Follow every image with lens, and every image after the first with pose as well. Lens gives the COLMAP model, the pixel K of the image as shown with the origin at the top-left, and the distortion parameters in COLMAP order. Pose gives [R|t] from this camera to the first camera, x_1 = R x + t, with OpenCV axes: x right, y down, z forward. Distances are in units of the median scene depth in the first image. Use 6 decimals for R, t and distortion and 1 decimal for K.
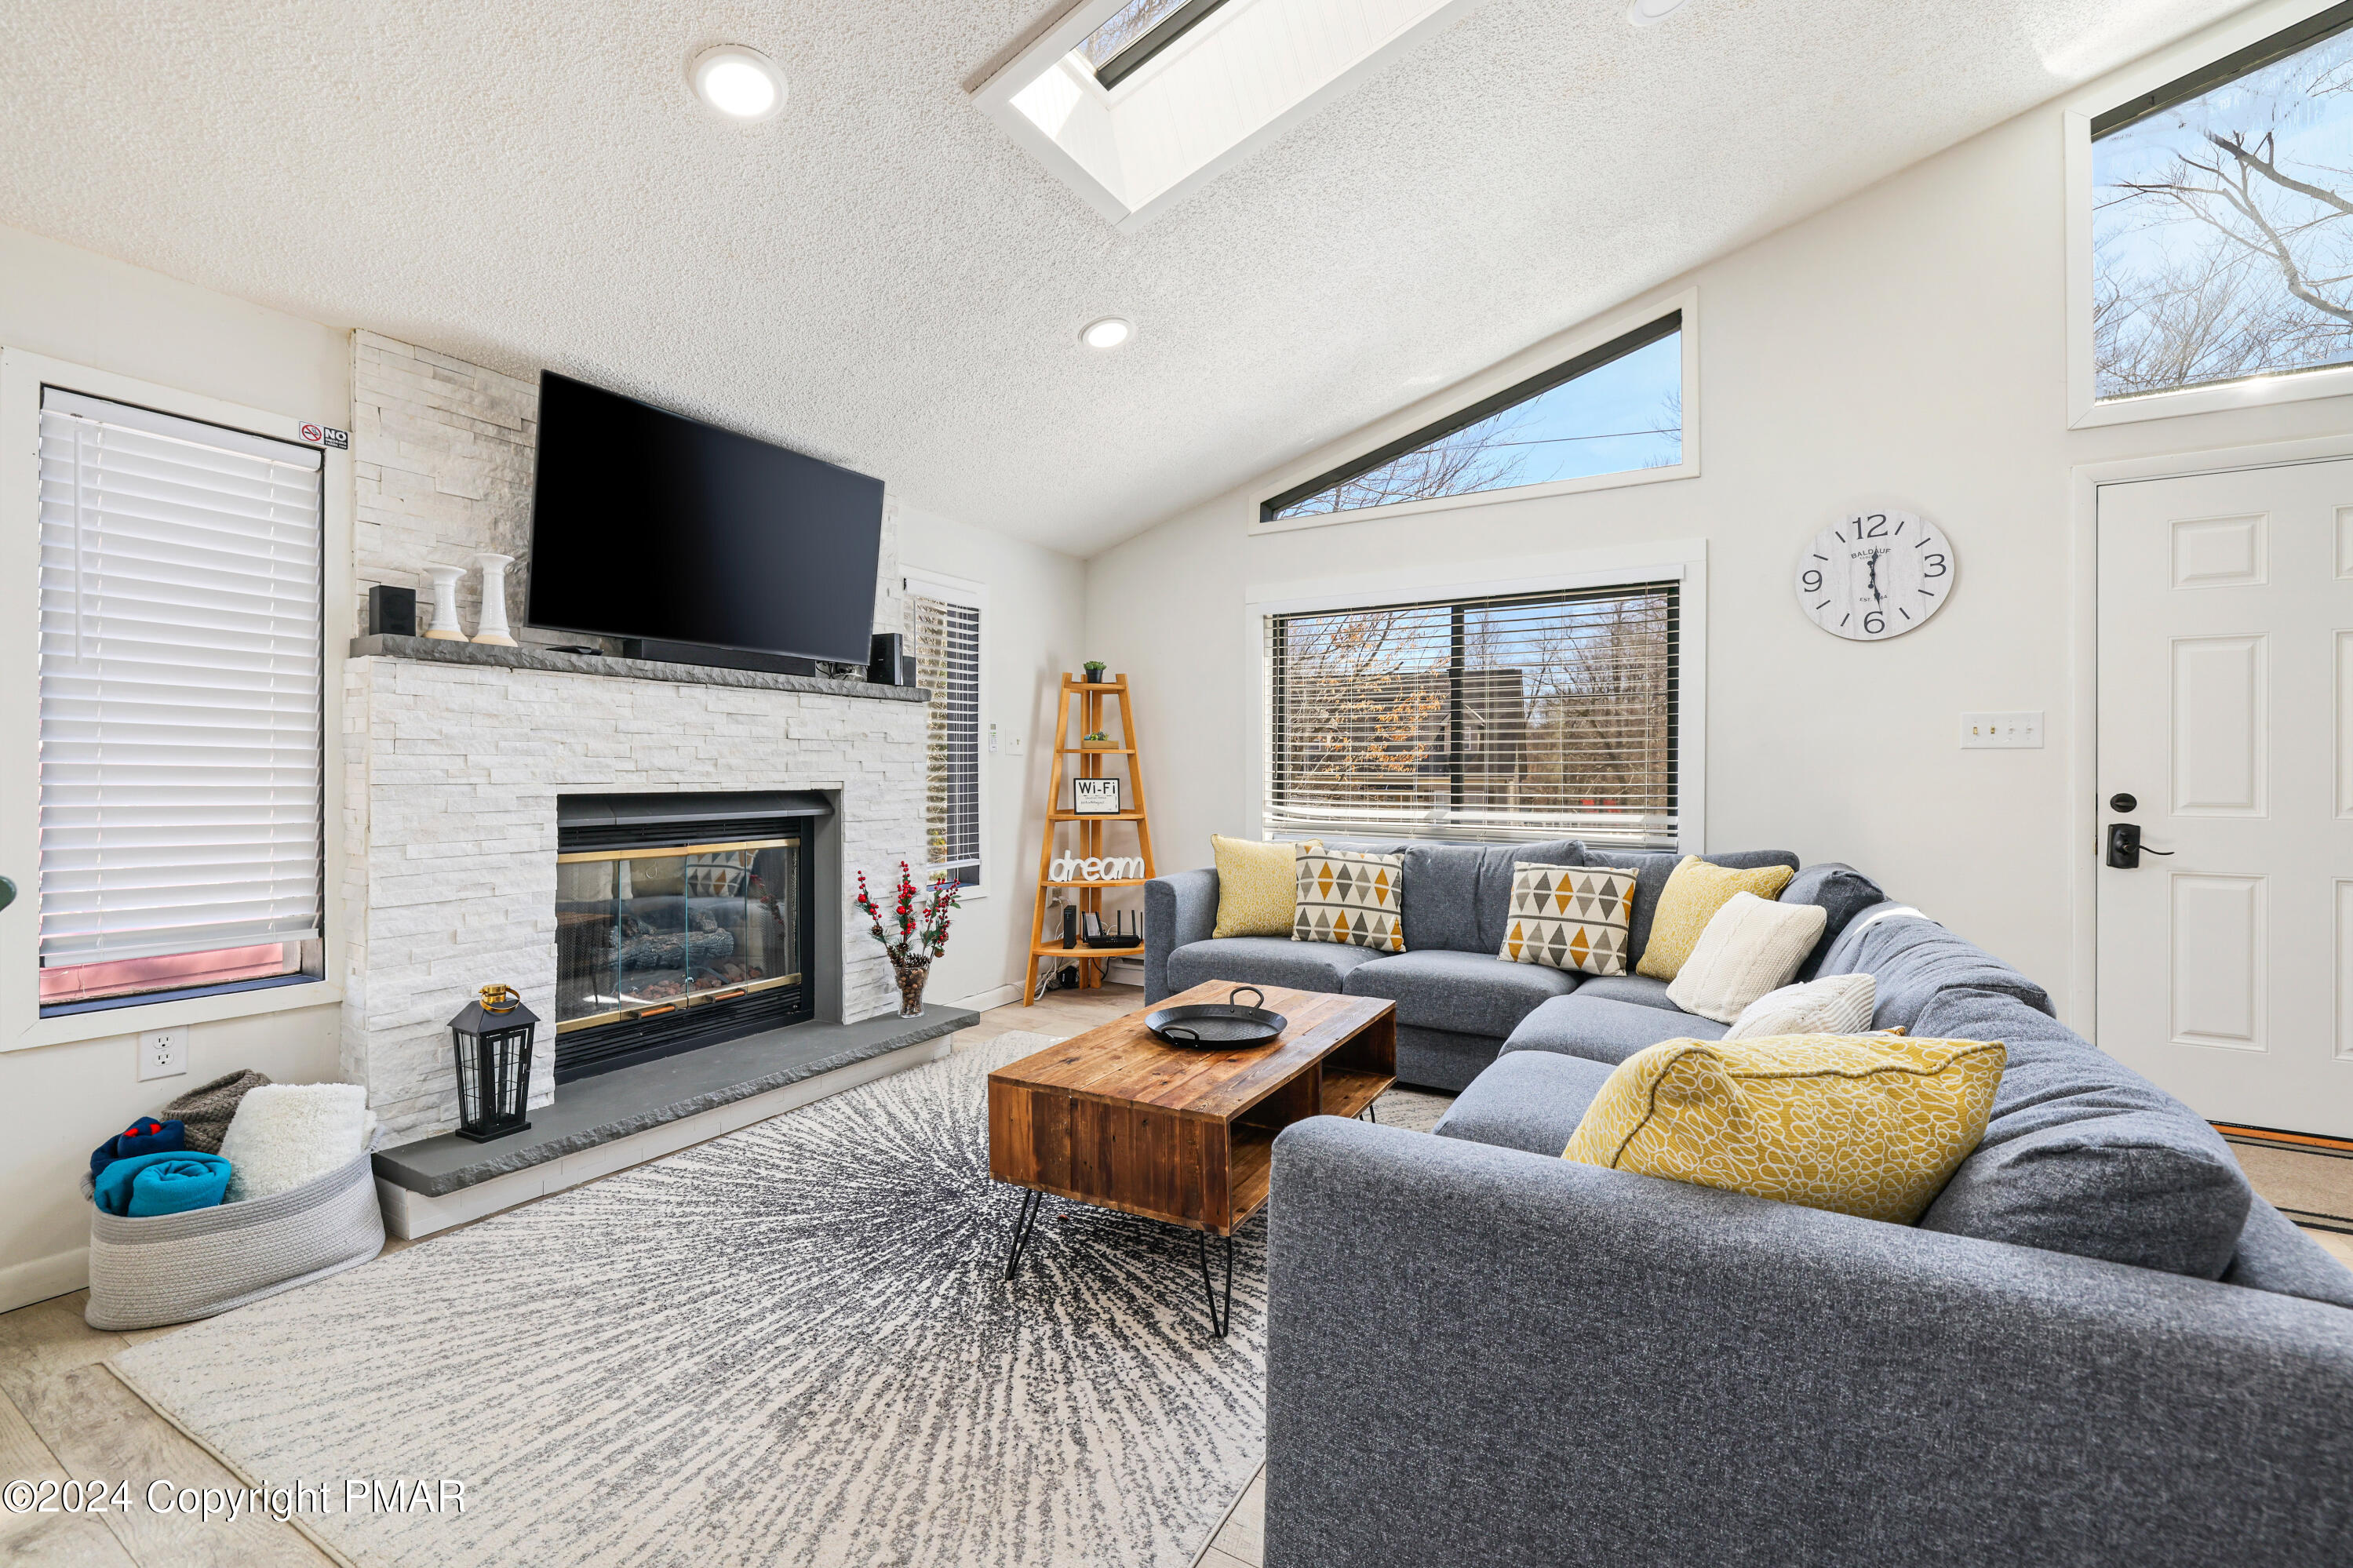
lens RADIAL K [[985.3, 0, 1165.1], [0, 985.3, 770.8], [0, 0, 1]] dist [-0.000470, 0.000039]
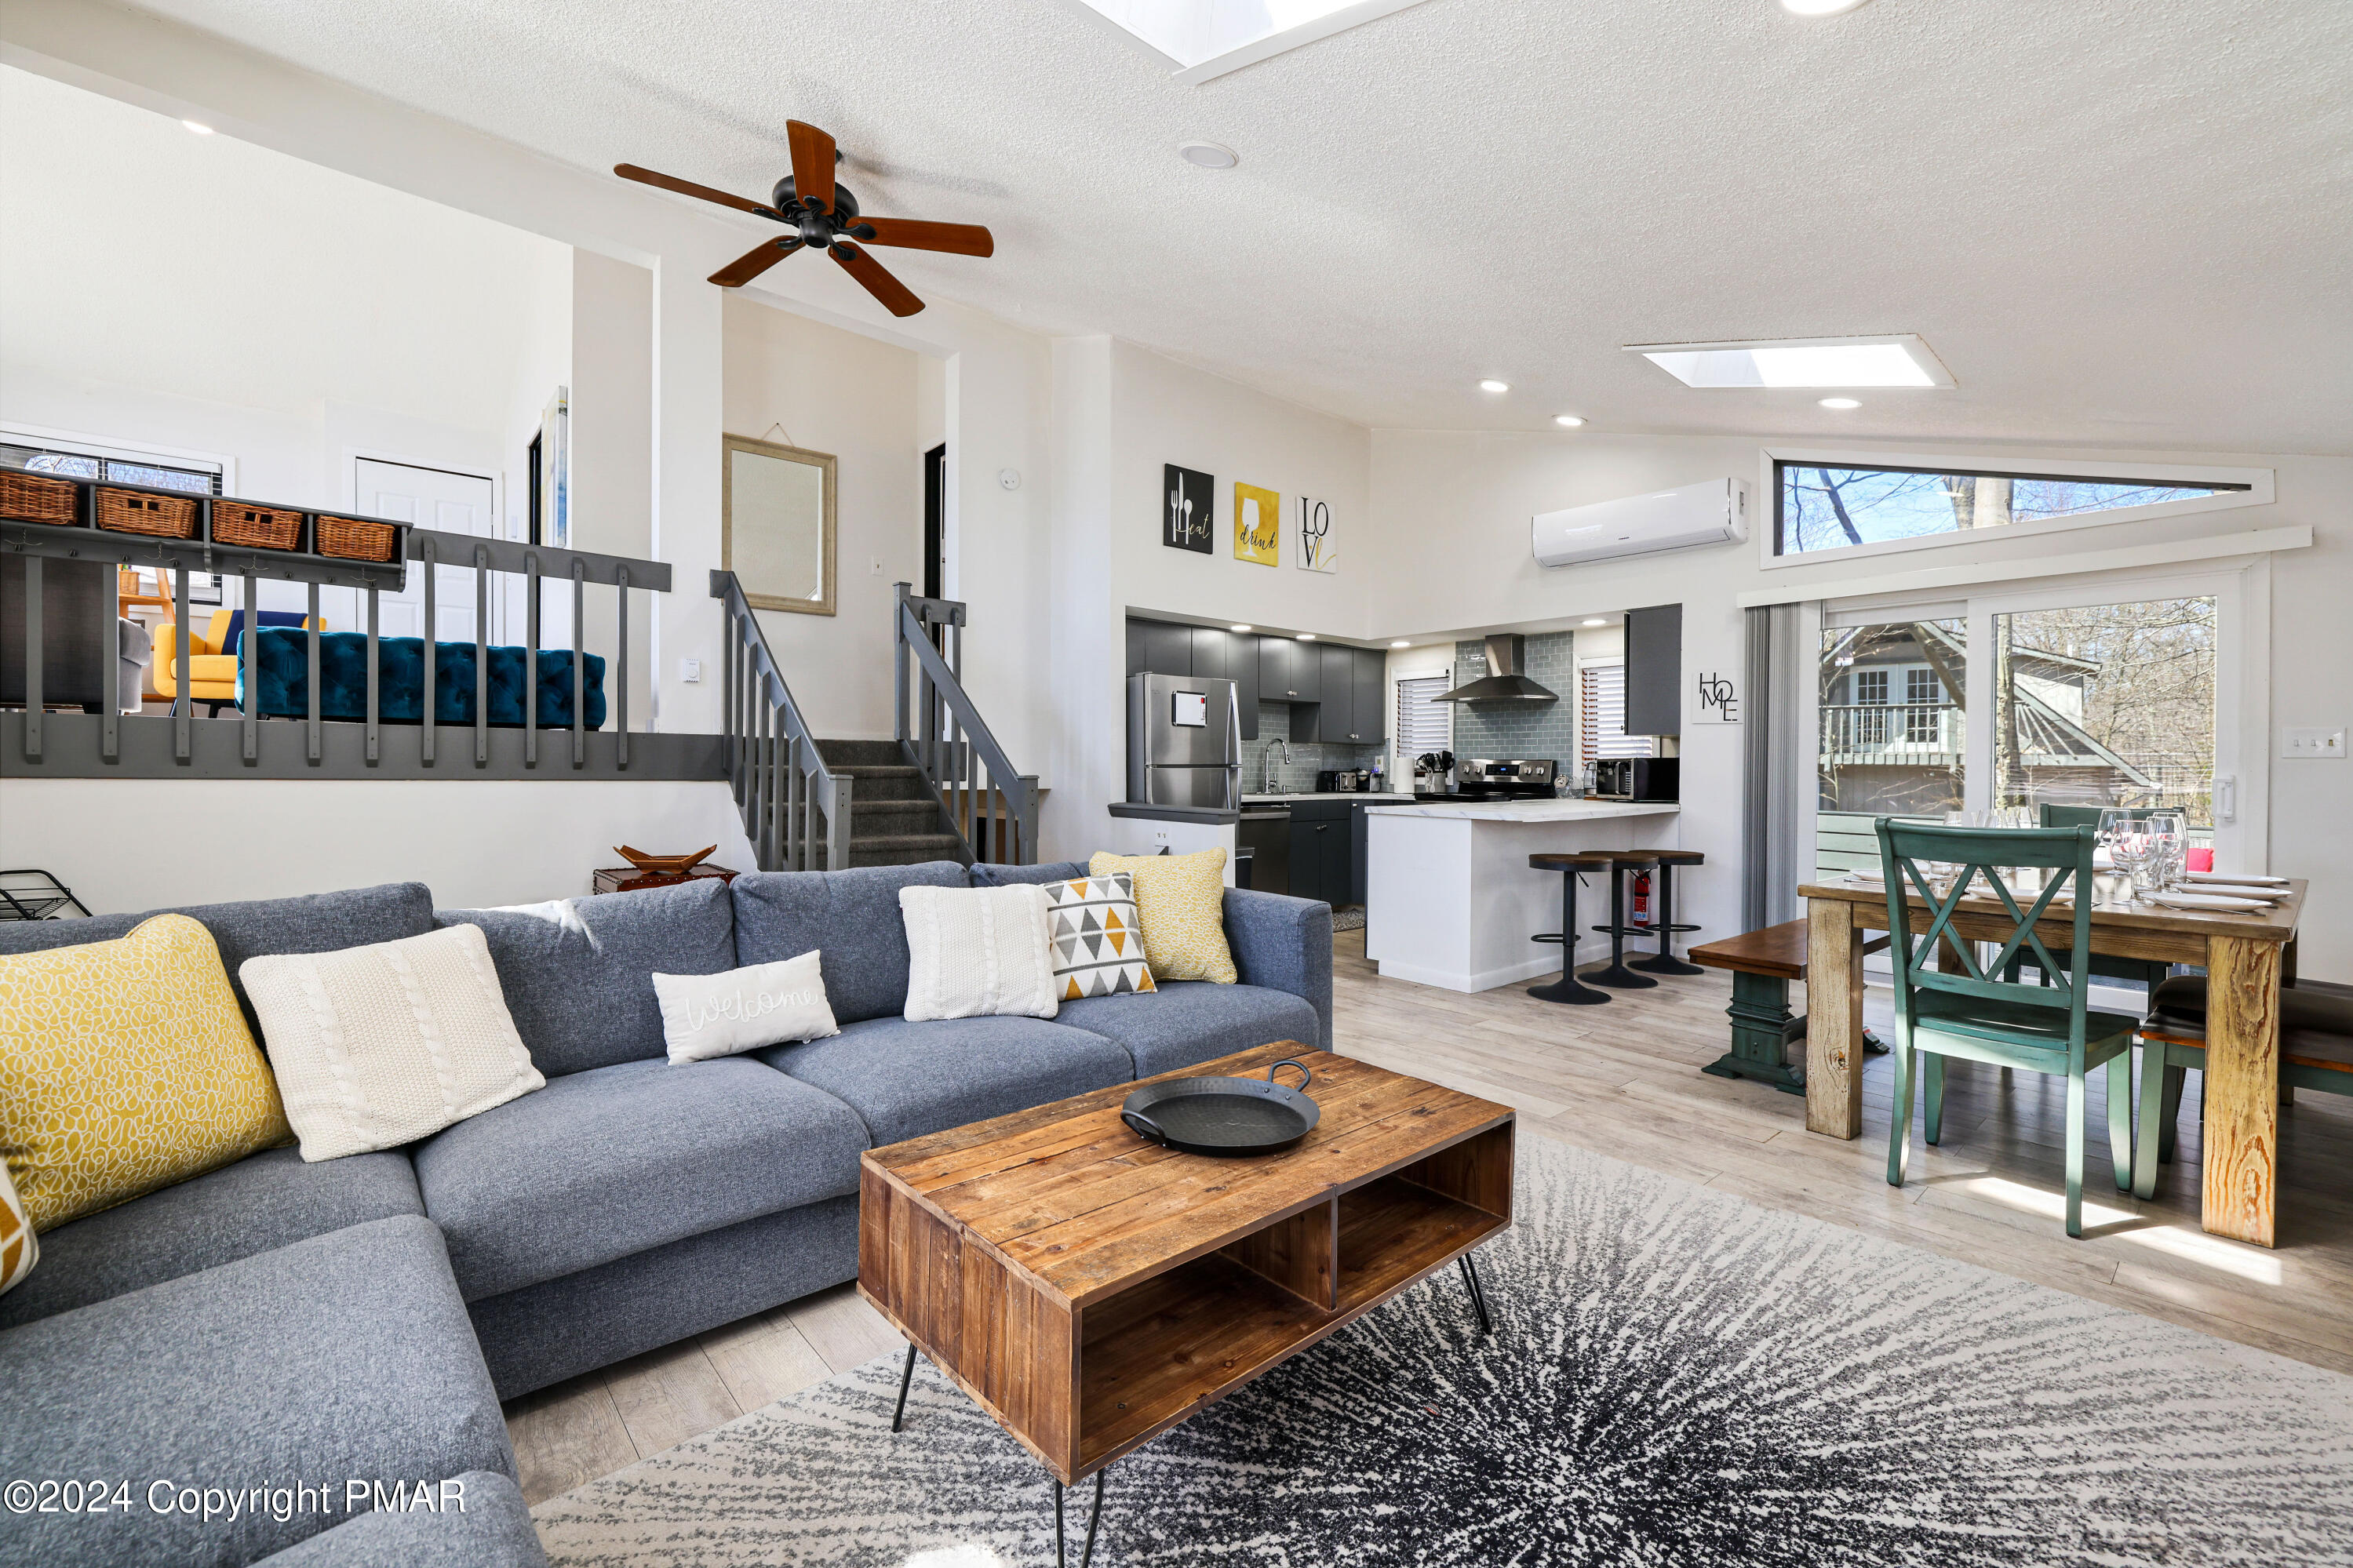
lens RADIAL K [[985.3, 0, 1165.1], [0, 985.3, 770.8], [0, 0, 1]] dist [-0.000470, 0.000039]
pose [[-0.951658, -0.012674, 0.306898, -0.144107], [-0.011293, 0.999917, 0.006276, -0.000597], [-0.306952, 0.002507, -0.951722, 1.892823]]
